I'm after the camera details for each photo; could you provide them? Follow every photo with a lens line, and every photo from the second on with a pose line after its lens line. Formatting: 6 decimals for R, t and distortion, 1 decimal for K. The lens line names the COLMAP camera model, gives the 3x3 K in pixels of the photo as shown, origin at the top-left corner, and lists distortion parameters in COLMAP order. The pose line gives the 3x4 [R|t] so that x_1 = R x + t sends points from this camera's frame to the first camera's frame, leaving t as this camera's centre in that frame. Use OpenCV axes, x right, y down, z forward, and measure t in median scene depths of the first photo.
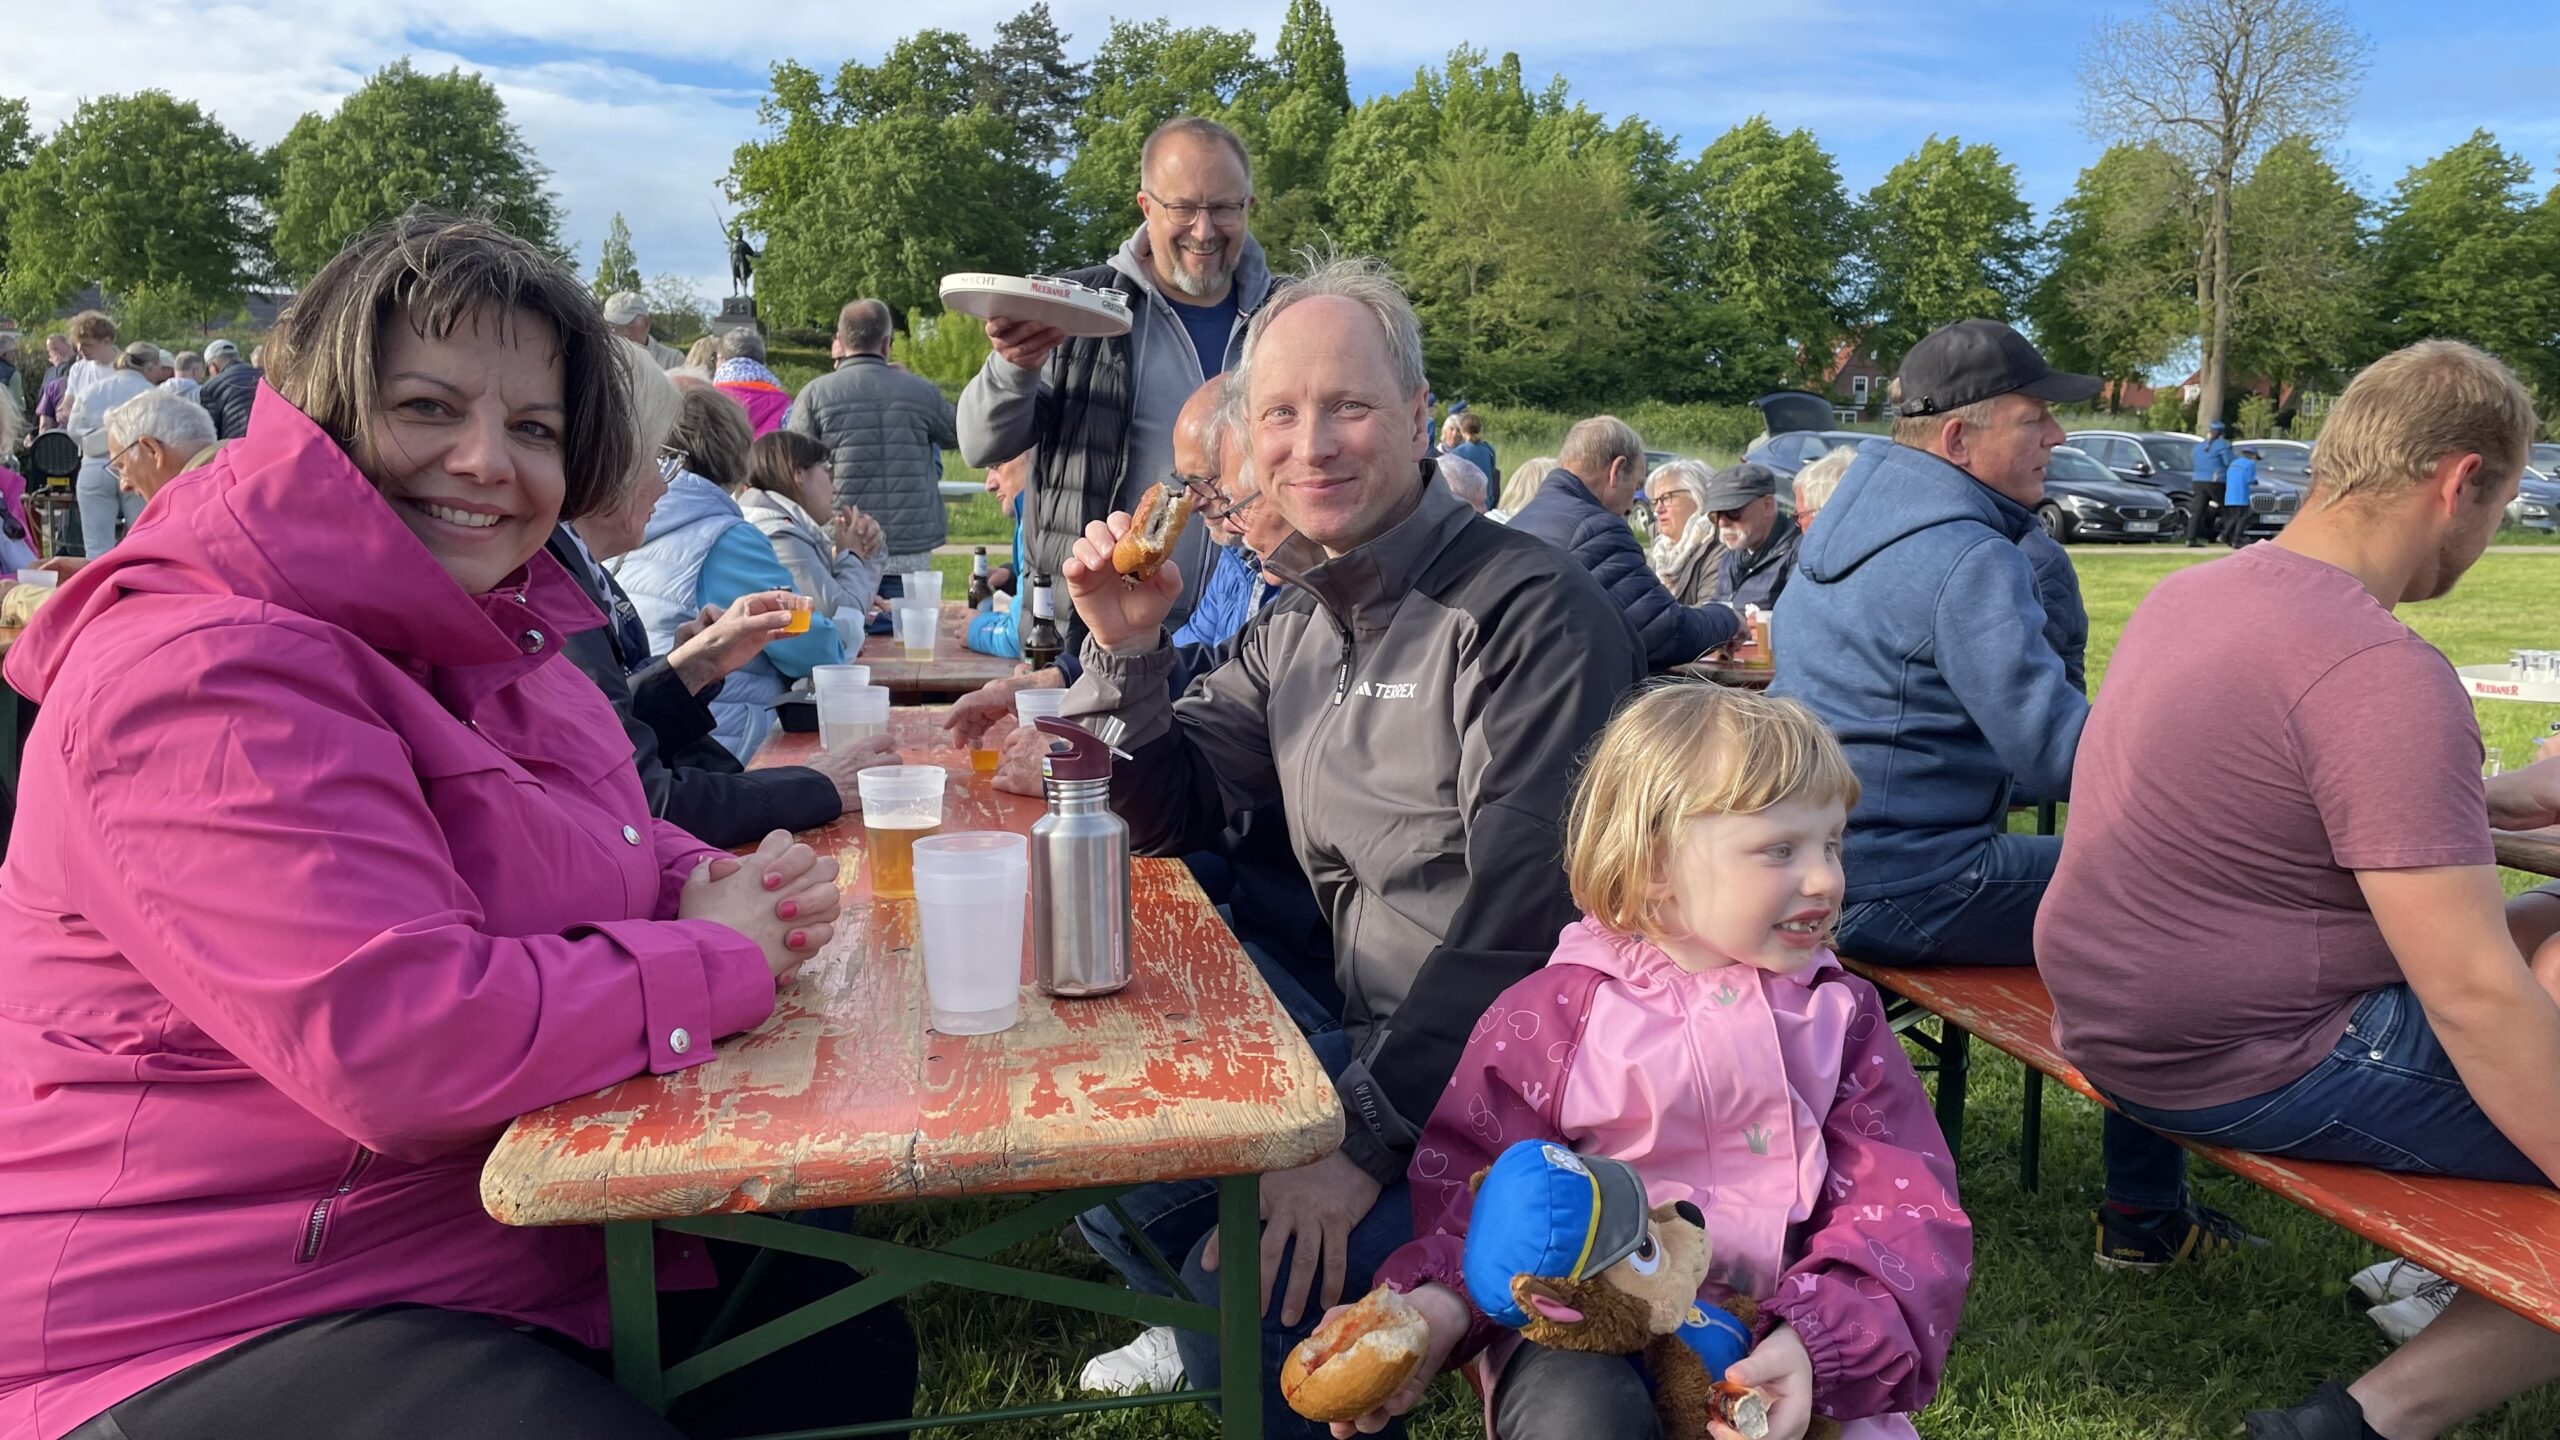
lens RADIAL K [[1941.6, 0, 1275.3], [0, 1941.6, 695.2], [0, 0, 1]] dist [0.084370, -0.114734]
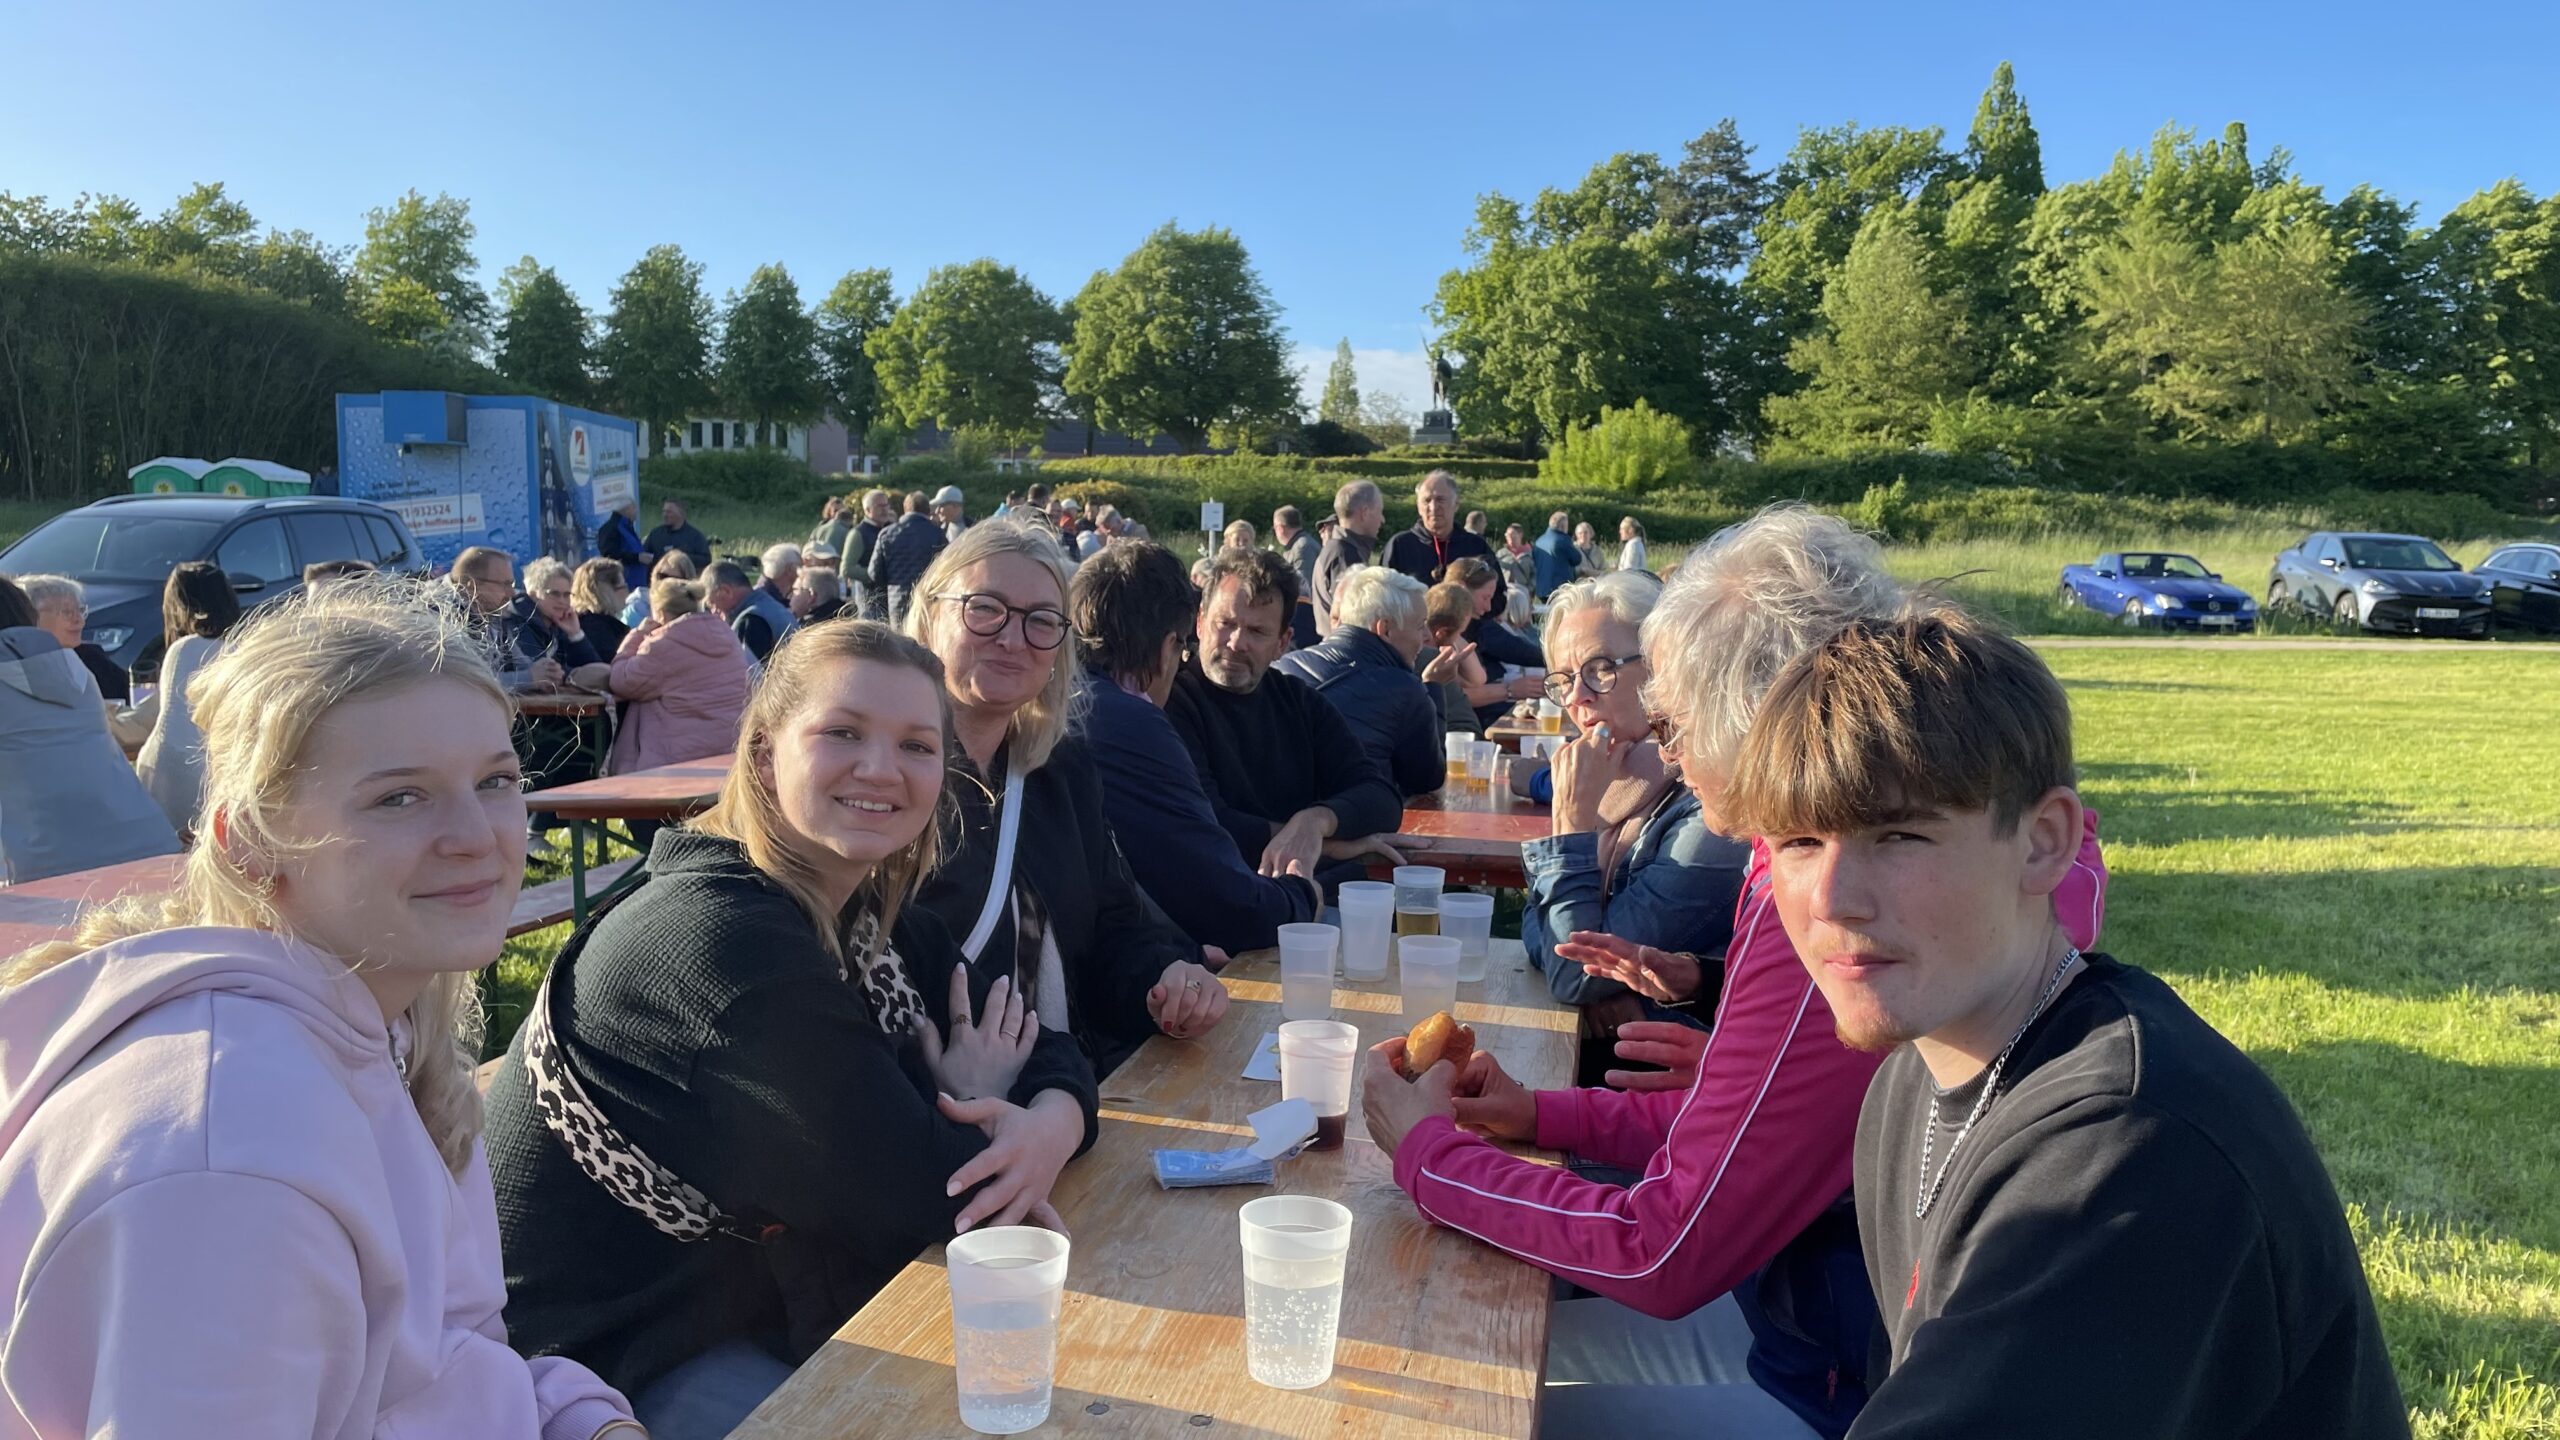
lens RADIAL K [[1915.9, 0, 1271.1], [0, 1915.9, 735.8], [0, 0, 1]] dist [0.093642, -0.114830]
pose [[0.934973, 0.027848, -0.353623, 0.032055], [-0.036567, 0.999169, -0.017998, 0.004022], [0.352828, 0.029759, 0.935215, -0.051110]]
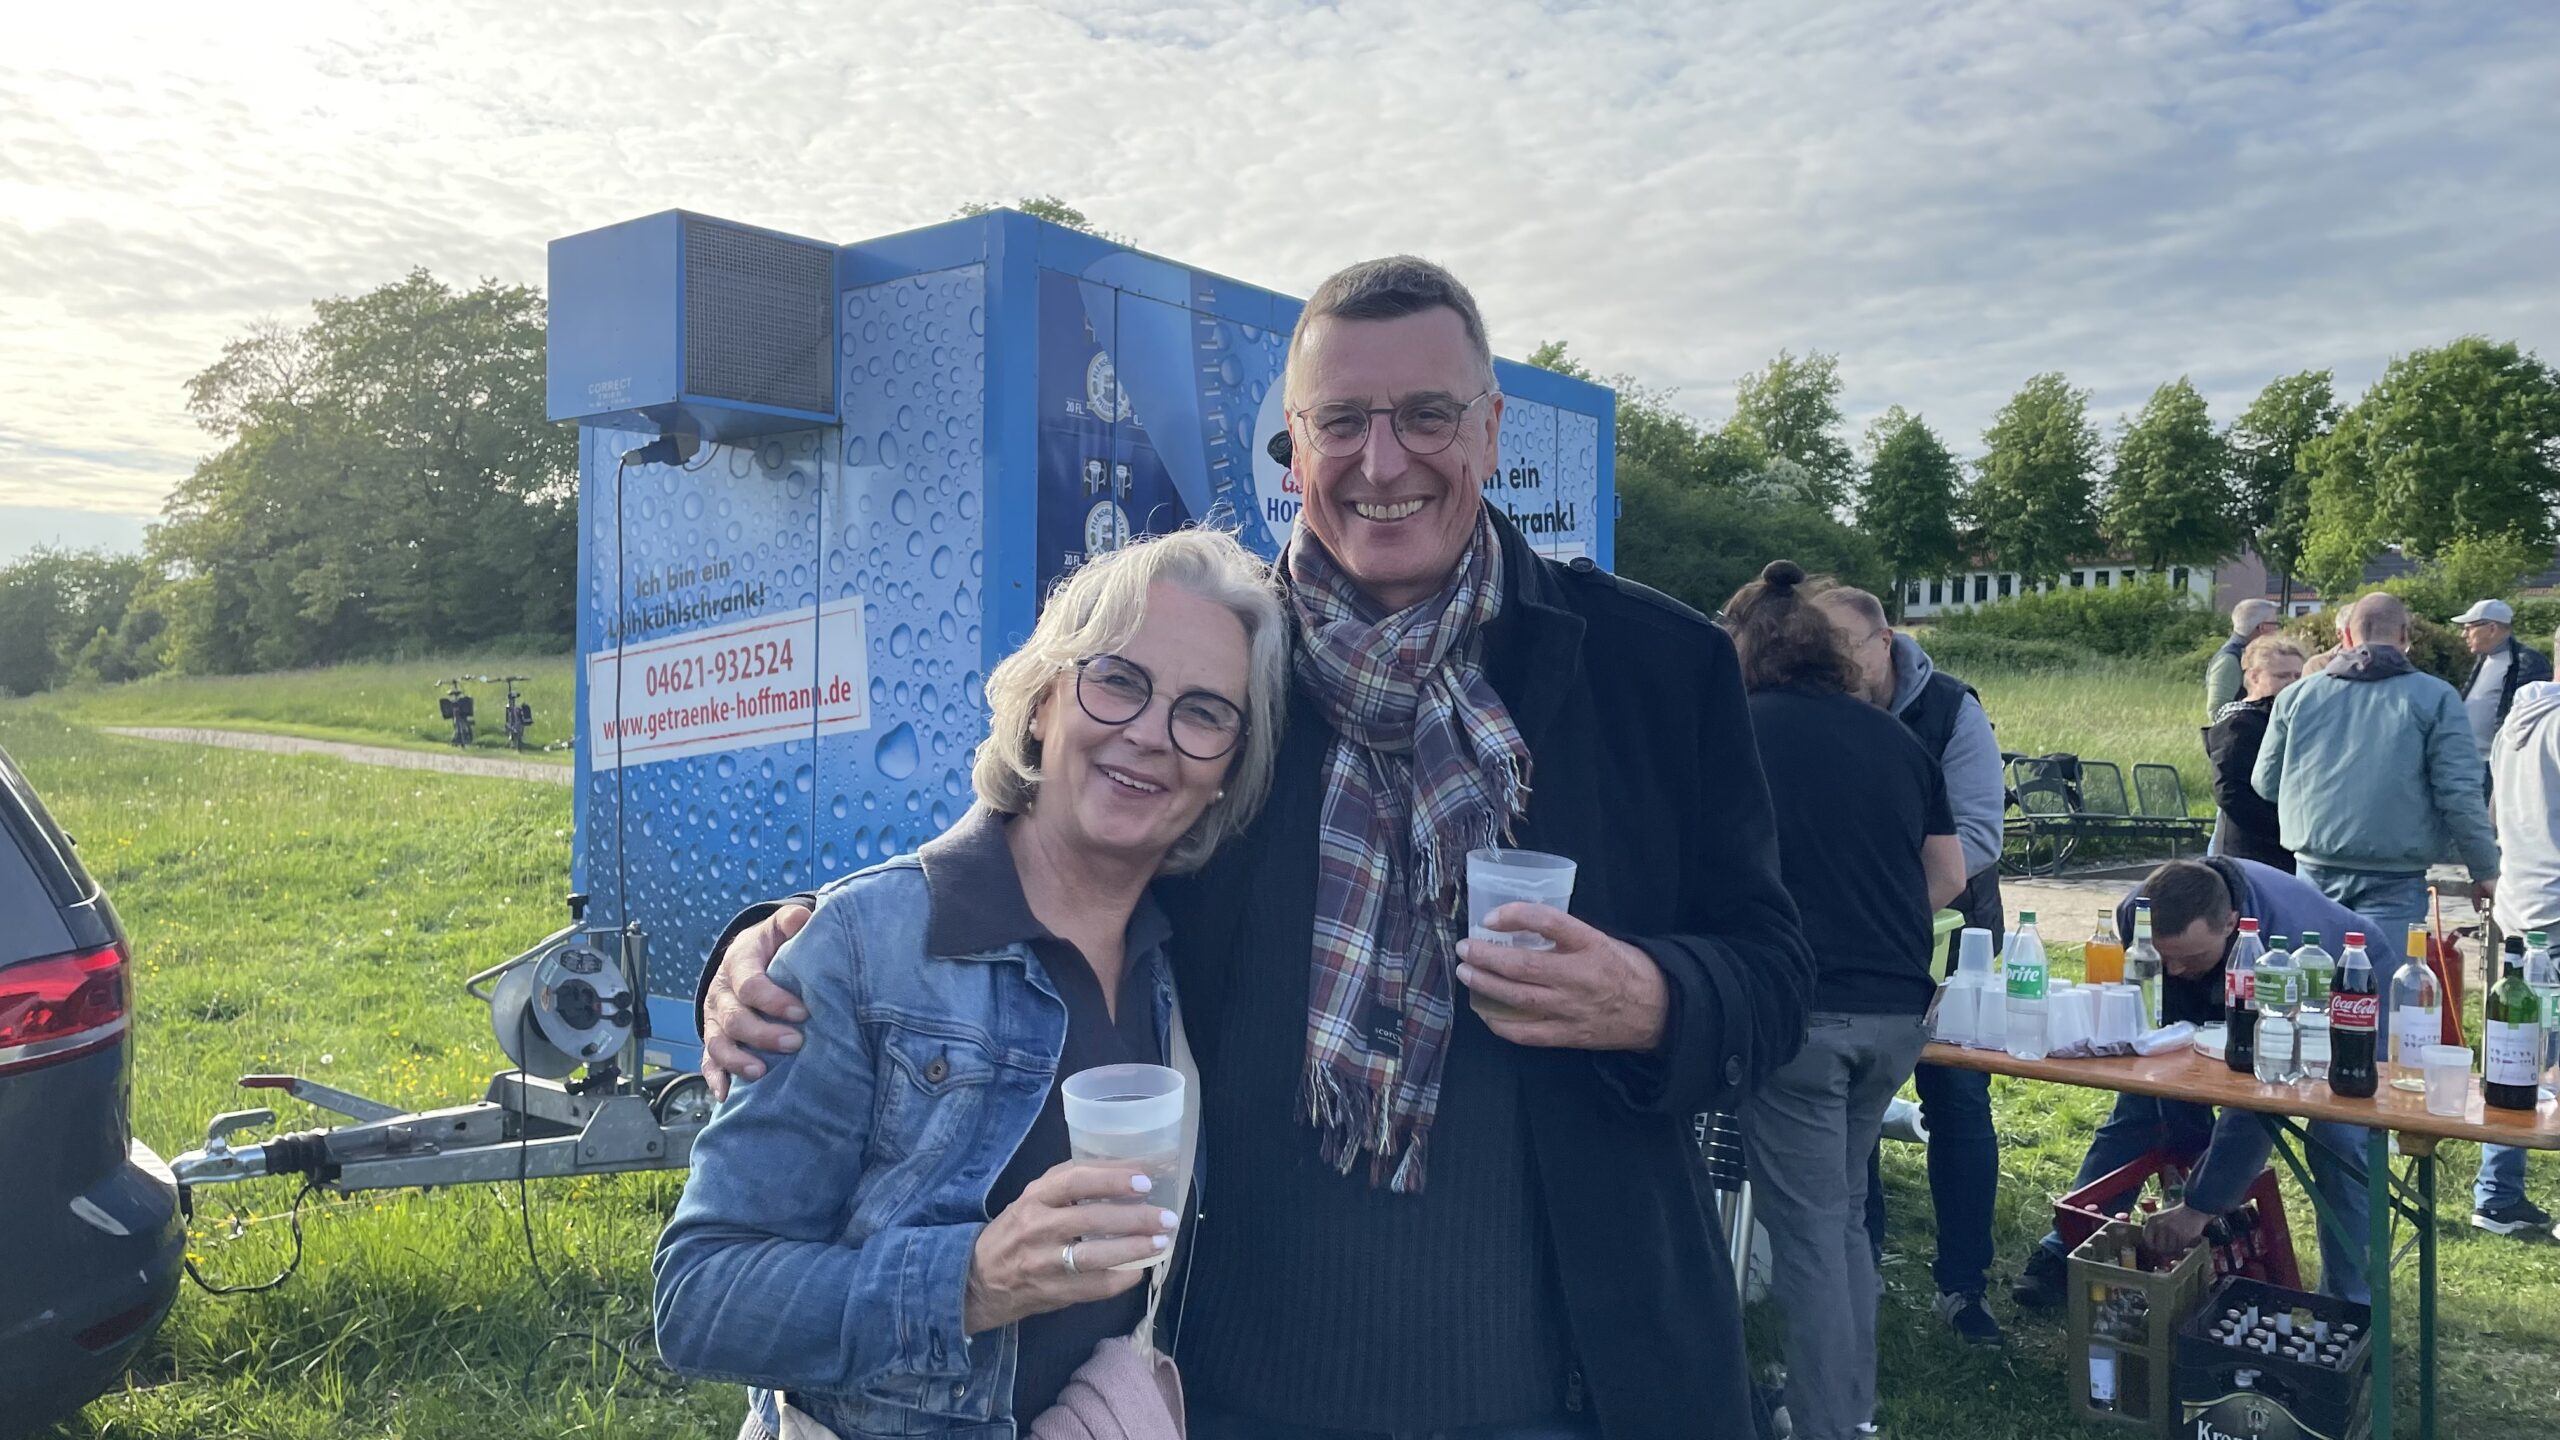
lens RADIAL K [[1945.8, 0, 1287.9], [0, 1945.8, 690.9], [0, 0, 1]] dist [0.084320, -0.114750]
pose [[0.508835, -0.018354, -0.860668, -0.055330], [-0.096994, 0.992184, -0.078502, -0.014271], [0.855382, 0.123424, 0.503078, 0.078785]]
